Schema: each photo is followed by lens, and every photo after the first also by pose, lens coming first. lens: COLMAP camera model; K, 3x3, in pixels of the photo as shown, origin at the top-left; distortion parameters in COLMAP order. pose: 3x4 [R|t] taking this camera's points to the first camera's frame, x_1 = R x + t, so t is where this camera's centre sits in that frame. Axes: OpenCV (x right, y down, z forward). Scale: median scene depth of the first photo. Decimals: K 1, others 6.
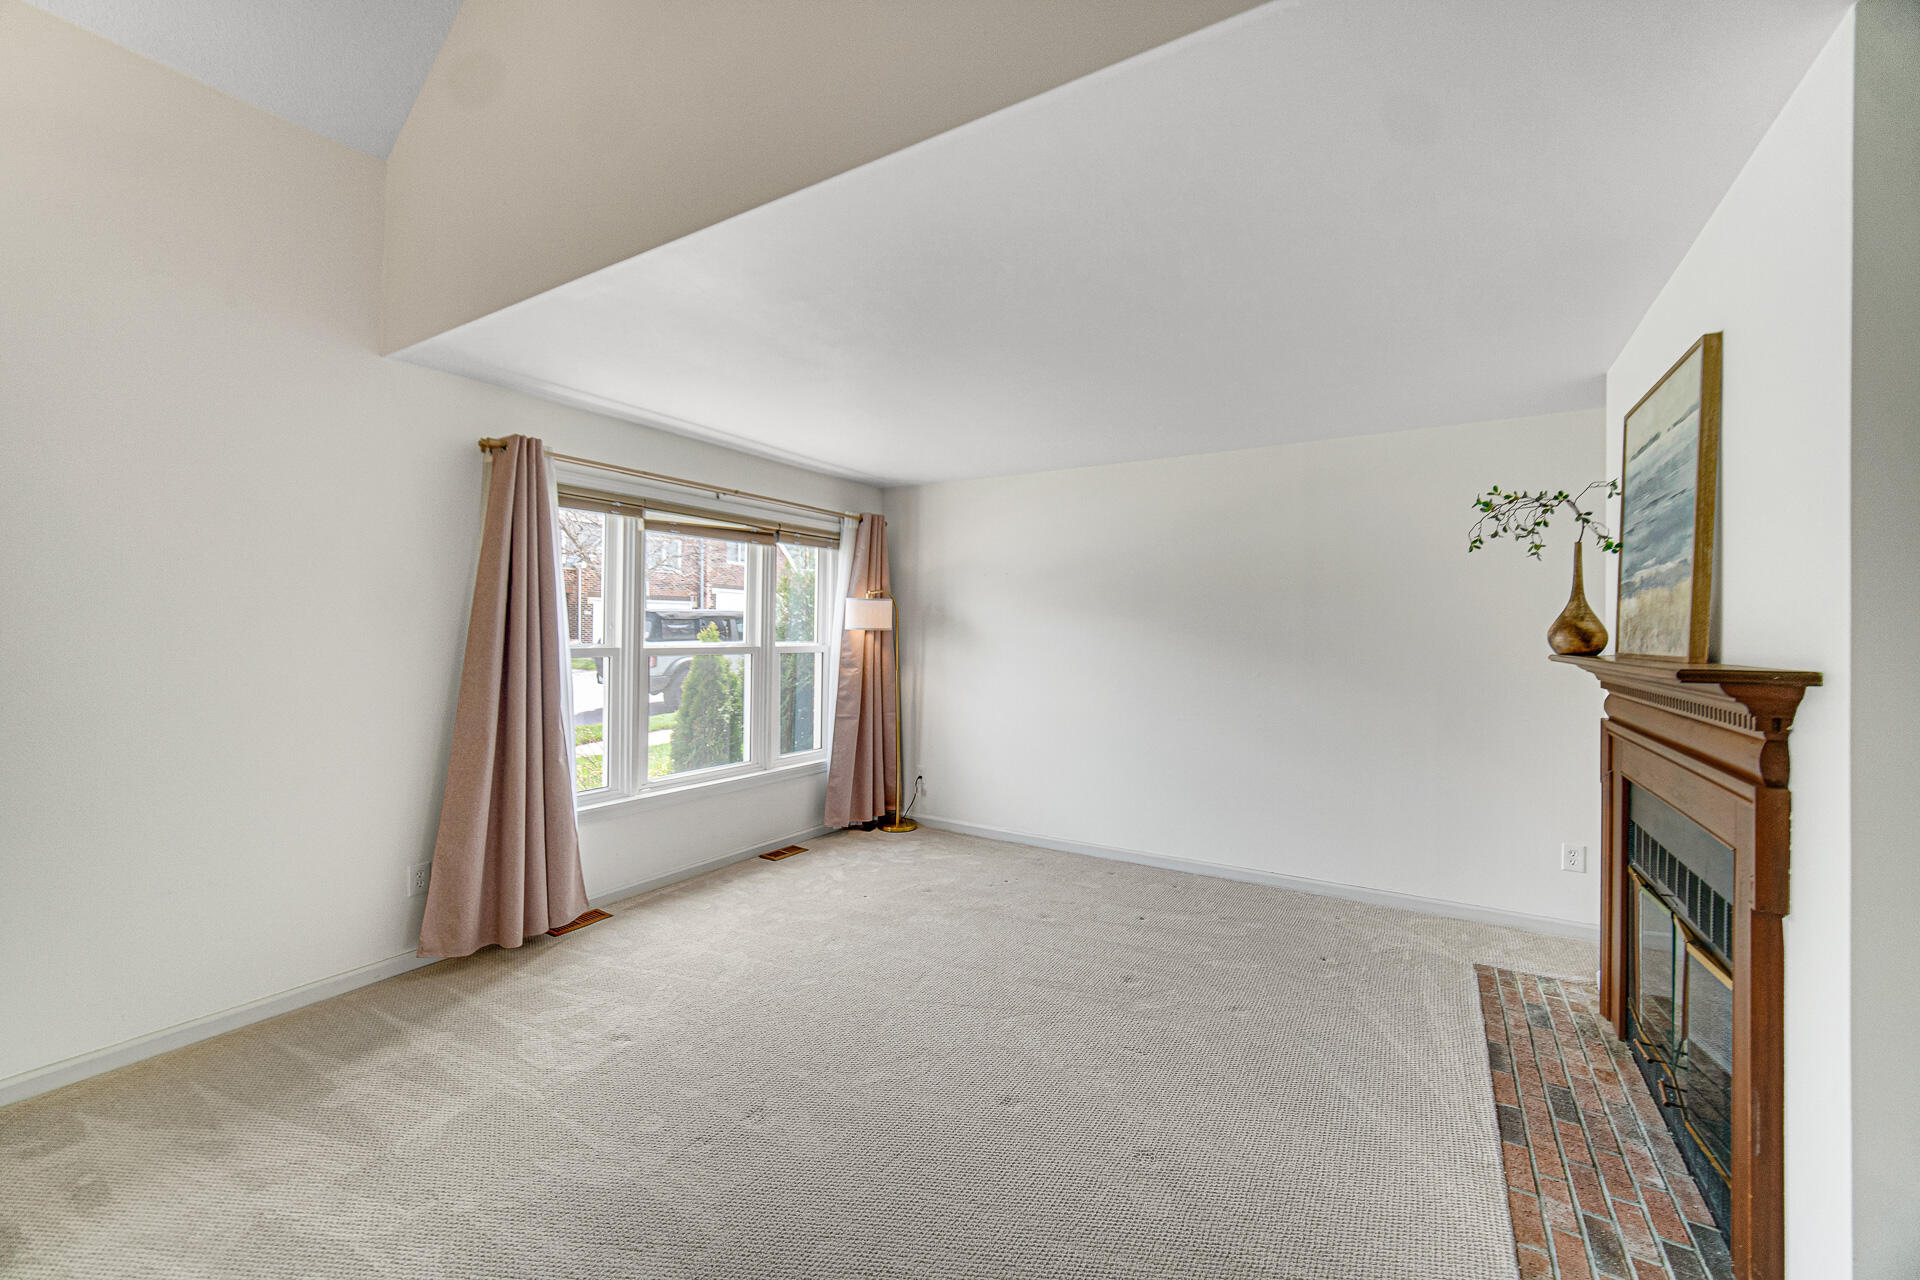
lens RADIAL K [[763.8, 0, 949.2], [0, 763.8, 635.4], [0, 0, 1]] dist [-0.001214, -0.000217]
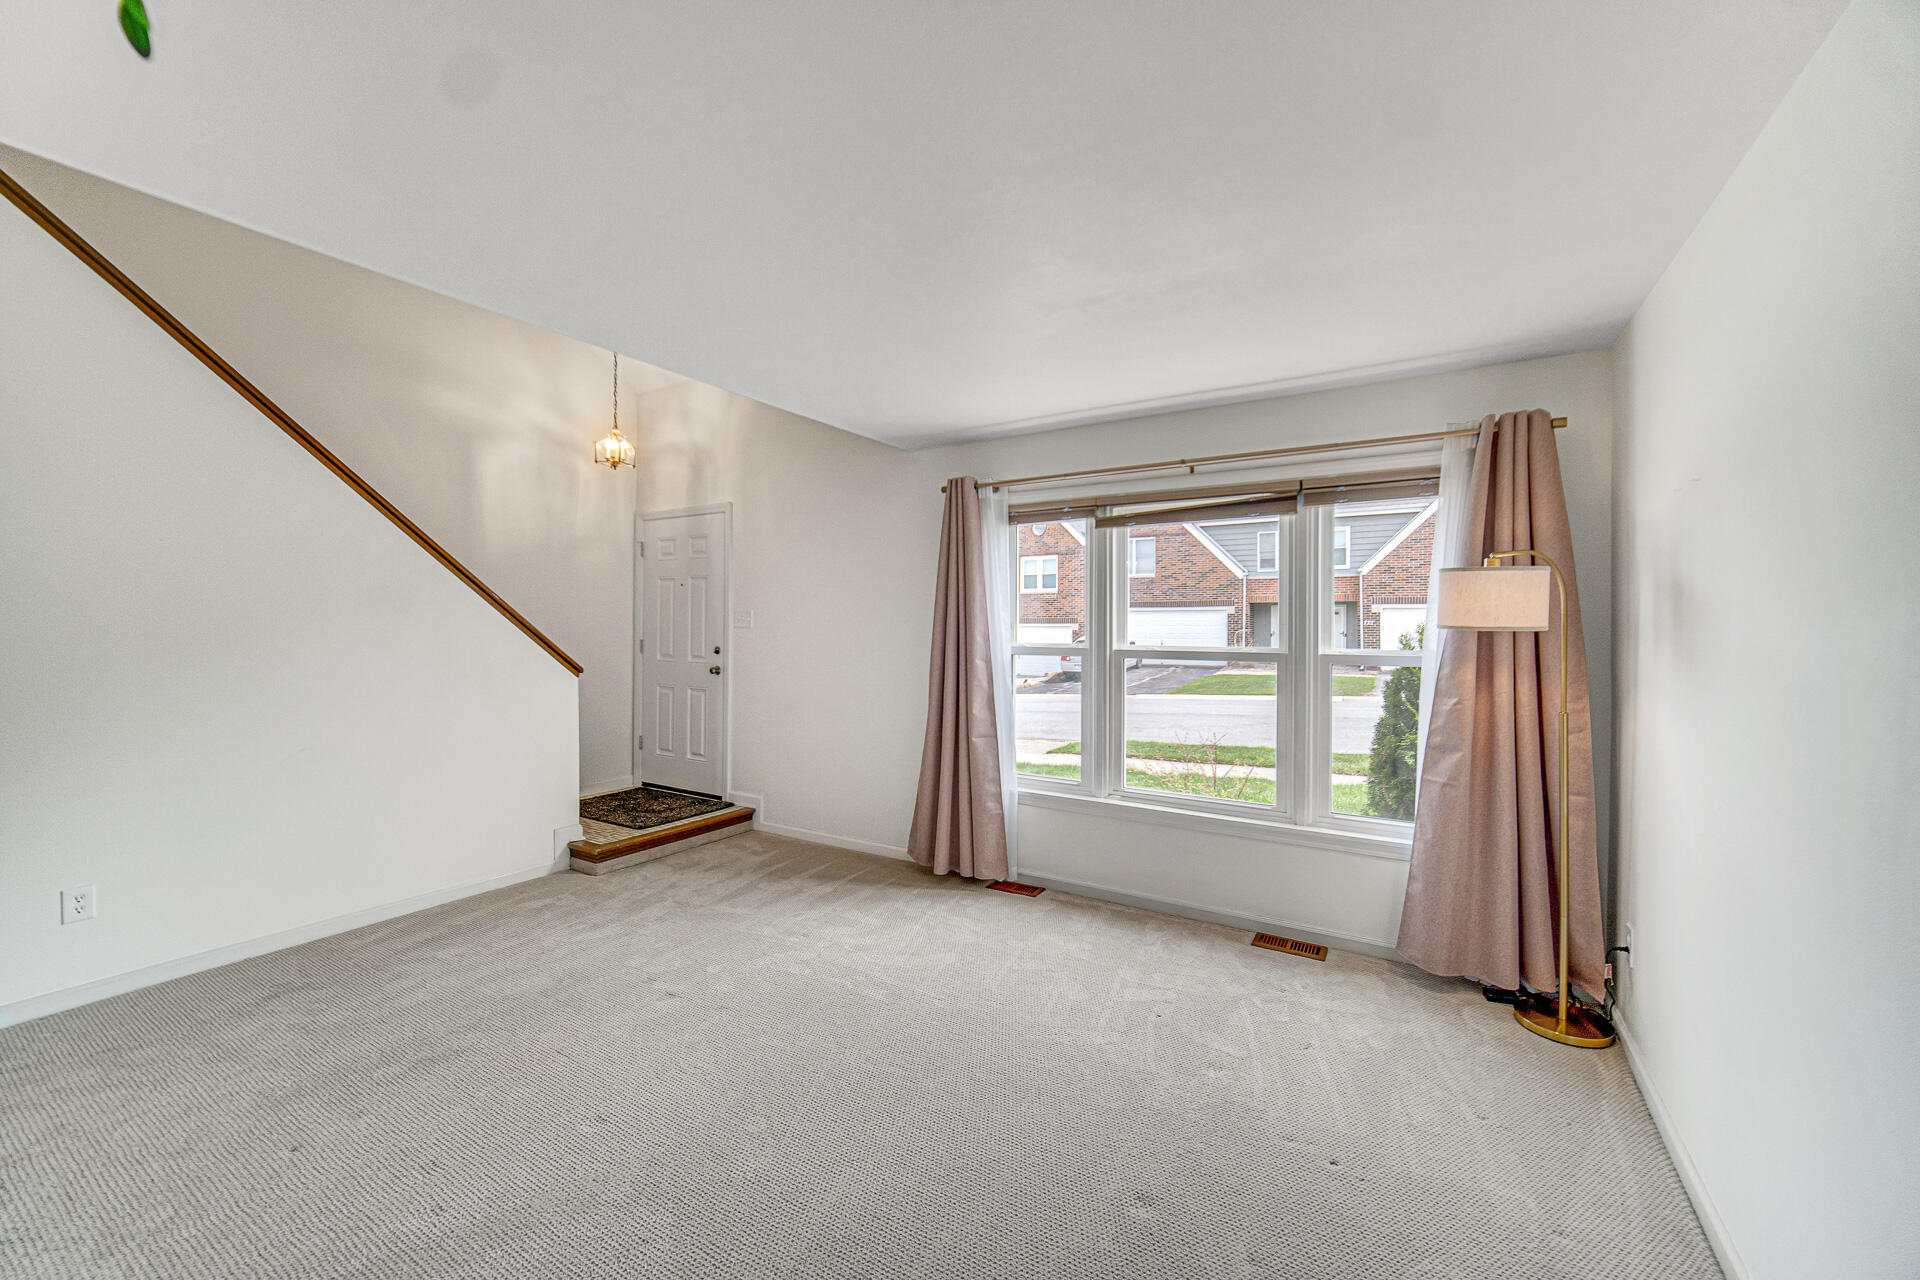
lens RADIAL K [[763.8, 0, 949.2], [0, 763.8, 635.4], [0, 0, 1]] dist [-0.001214, -0.000217]
pose [[-0.006156, -0.005249, -0.999967, 0.588716], [-0.013060, 0.999901, -0.005168, 0.006659], [0.999896, 0.013028, -0.006224, 0.820735]]
